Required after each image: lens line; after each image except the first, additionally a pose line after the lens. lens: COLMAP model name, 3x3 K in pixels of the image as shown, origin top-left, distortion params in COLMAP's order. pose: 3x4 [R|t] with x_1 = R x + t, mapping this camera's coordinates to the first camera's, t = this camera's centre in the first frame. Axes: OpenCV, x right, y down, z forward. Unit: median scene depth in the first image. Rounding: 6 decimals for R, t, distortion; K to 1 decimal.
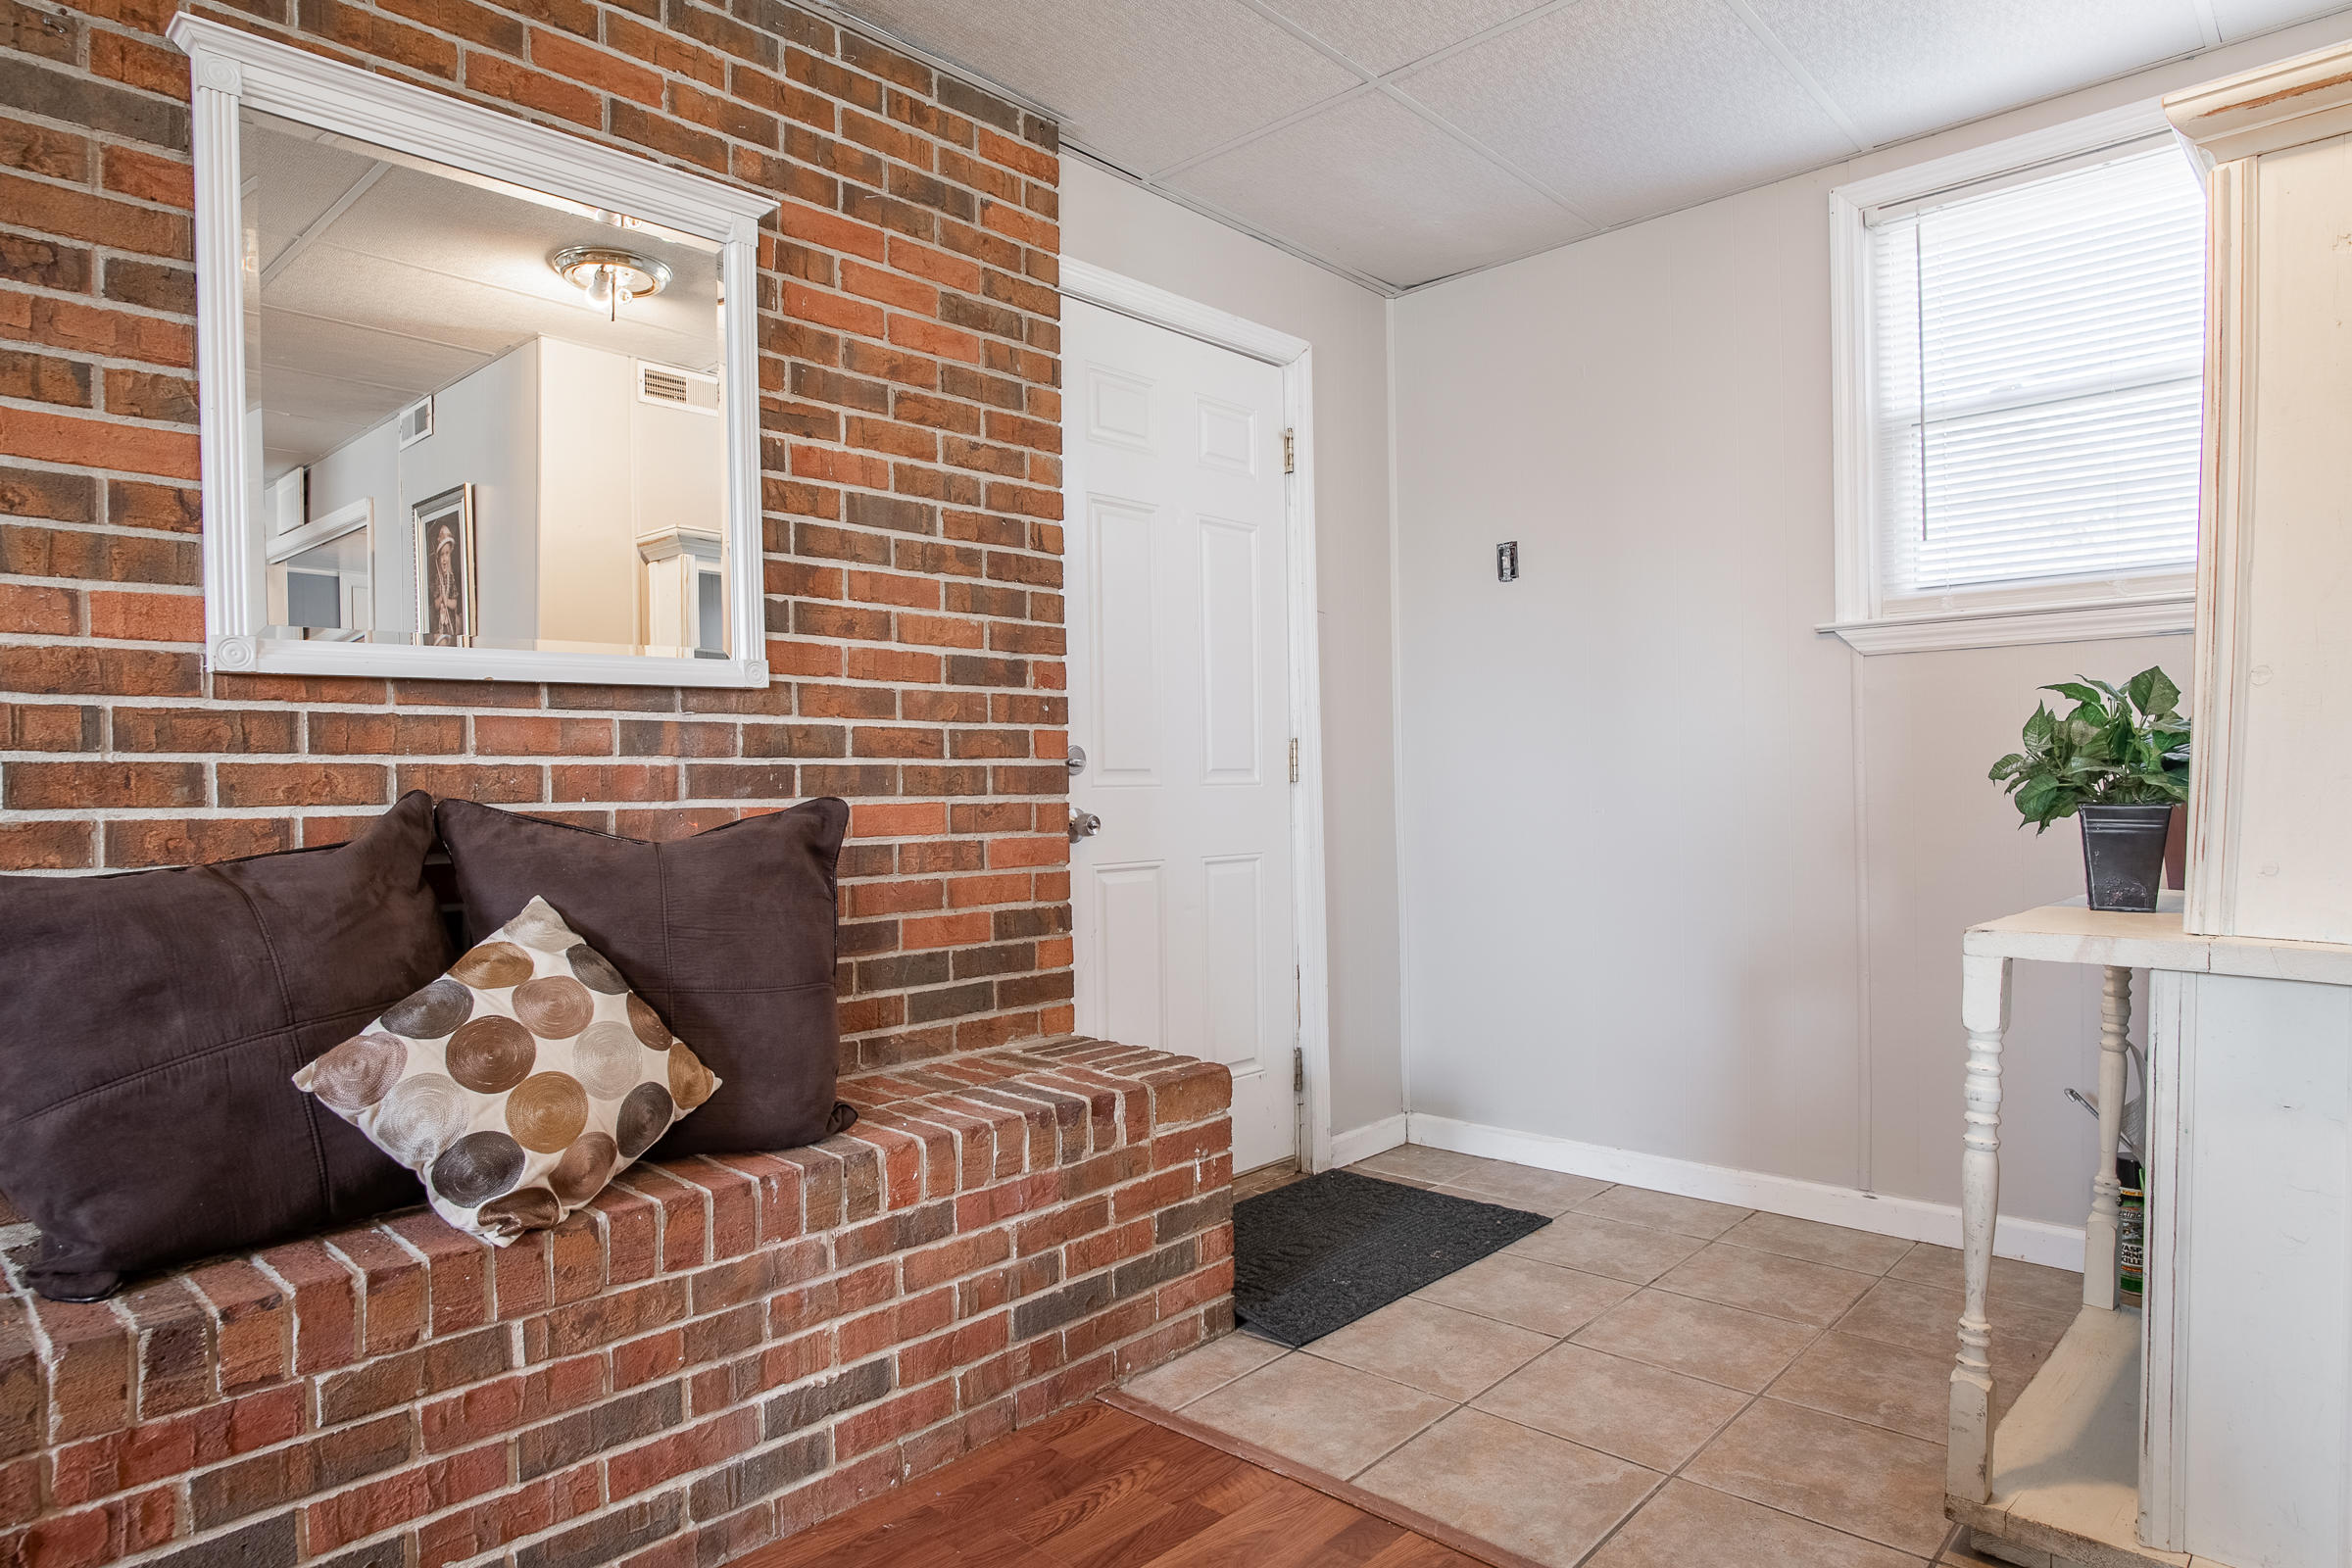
lens RADIAL K [[1361.0, 0, 1174.0], [0, 1361.0, 789.7], [0, 0, 1]] dist [-0.038328, 0.017217]
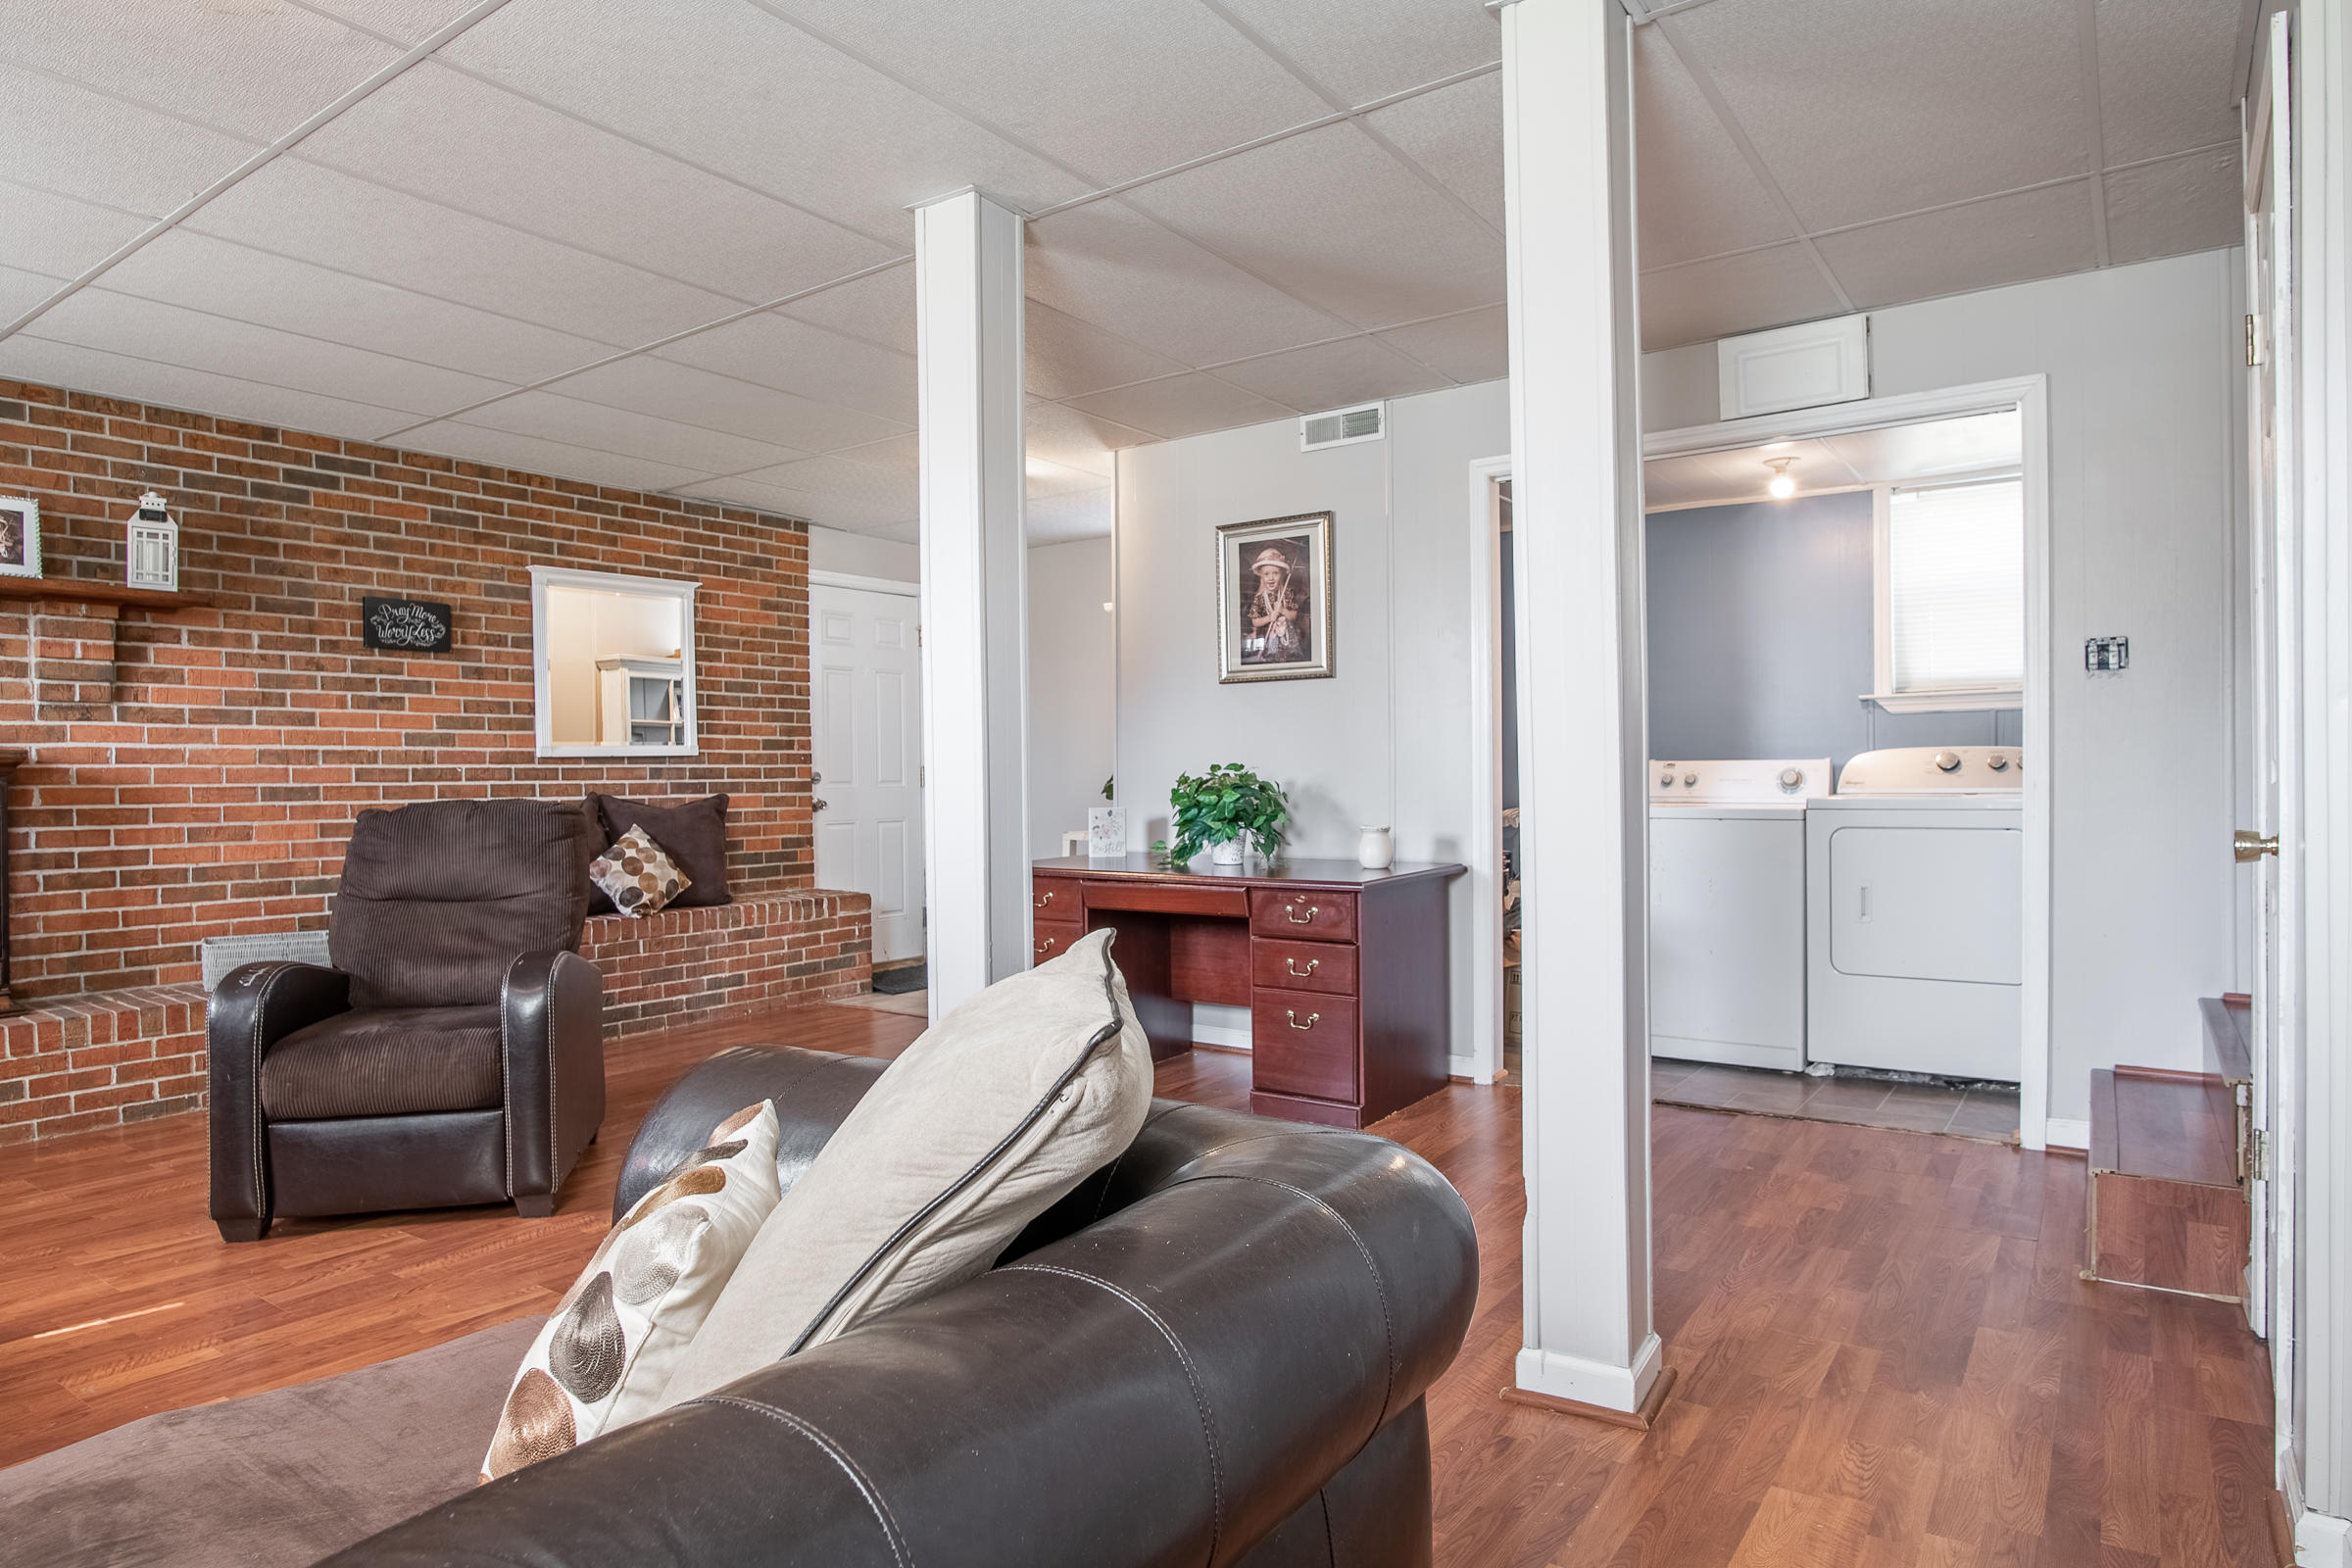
lens RADIAL K [[1361.0, 0, 1174.0], [0, 1361.0, 789.7], [0, 0, 1]] dist [-0.038328, 0.017217]
pose [[0.990658, 0.001552, 0.136360, 0.309451], [-0.002335, 0.999982, 0.005586, -0.021547], [-0.136348, -0.005852, 0.990644, -2.002930]]
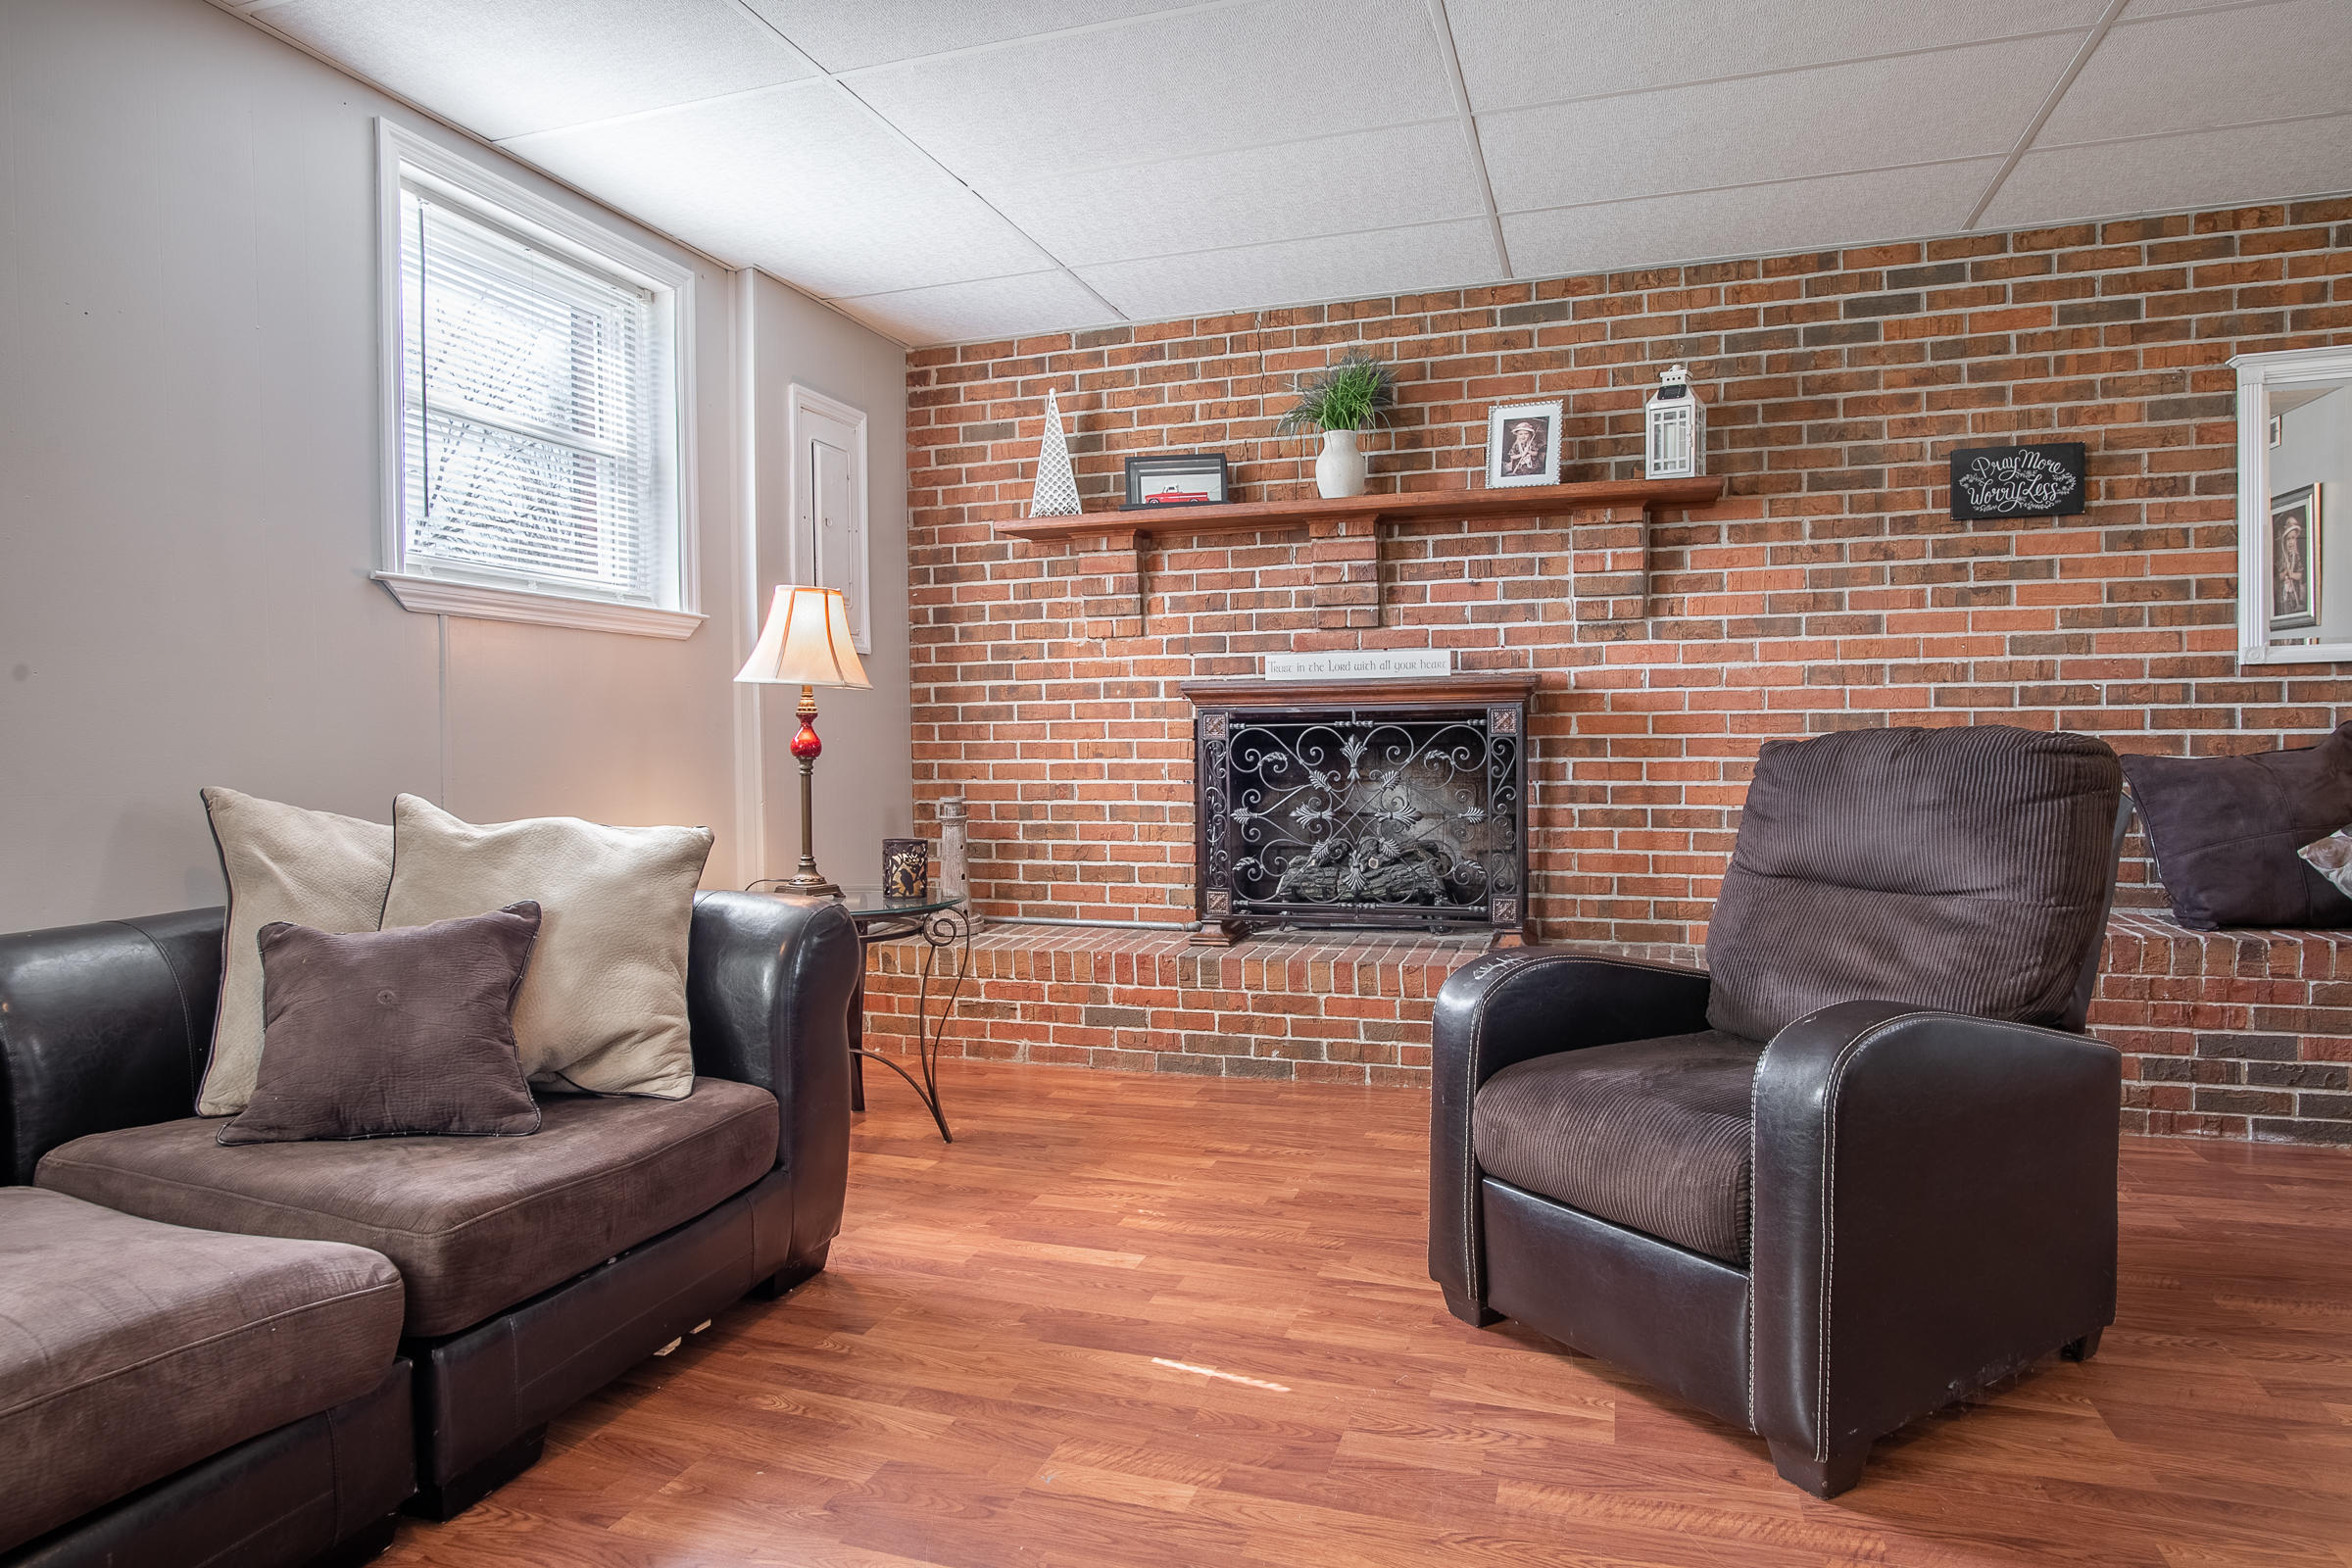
lens RADIAL K [[1361.0, 0, 1174.0], [0, 1361.0, 789.7], [0, 0, 1]] dist [-0.038328, 0.017217]
pose [[0.423853, 0.043961, -0.904663, 0.370725], [0.003504, 0.998734, 0.050174, -0.002191], [0.905724, -0.024437, 0.423163, -1.095093]]
